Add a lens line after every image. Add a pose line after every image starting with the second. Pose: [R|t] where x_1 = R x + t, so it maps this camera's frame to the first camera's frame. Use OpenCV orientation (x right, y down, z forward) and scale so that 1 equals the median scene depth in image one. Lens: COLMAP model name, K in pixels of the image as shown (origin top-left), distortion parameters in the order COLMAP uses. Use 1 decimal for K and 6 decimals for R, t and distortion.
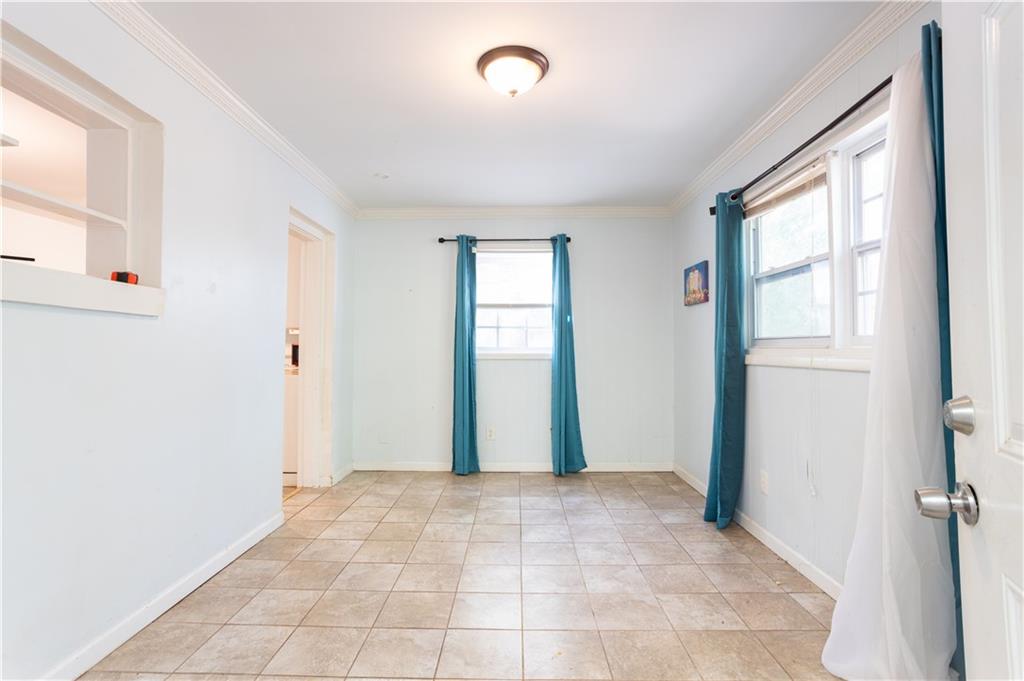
lens RADIAL K [[494.8, 0, 505.0], [0, 494.8, 336.6], [0, 0, 1]] dist [-0.041915, 0.025898]
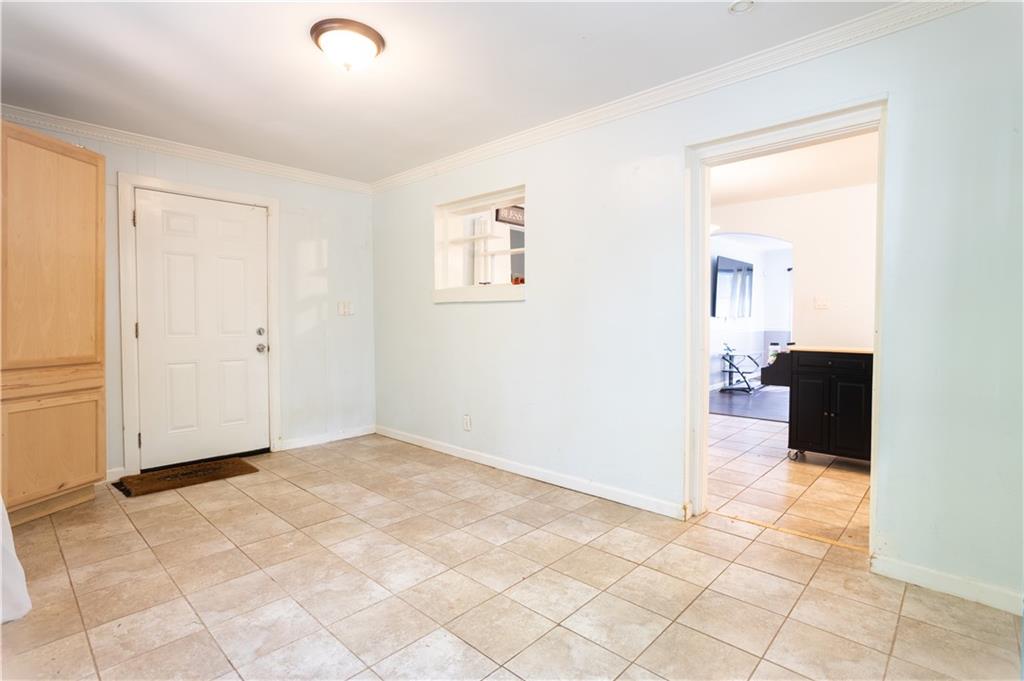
lens RADIAL K [[494.8, 0, 505.0], [0, 494.8, 336.6], [0, 0, 1]] dist [-0.041915, 0.025898]
pose [[-0.667691, 0.023725, -0.744060, 0.536126], [0.018732, 0.999711, 0.015068, 0.048415], [0.744203, -0.003877, -0.667942, 1.817897]]
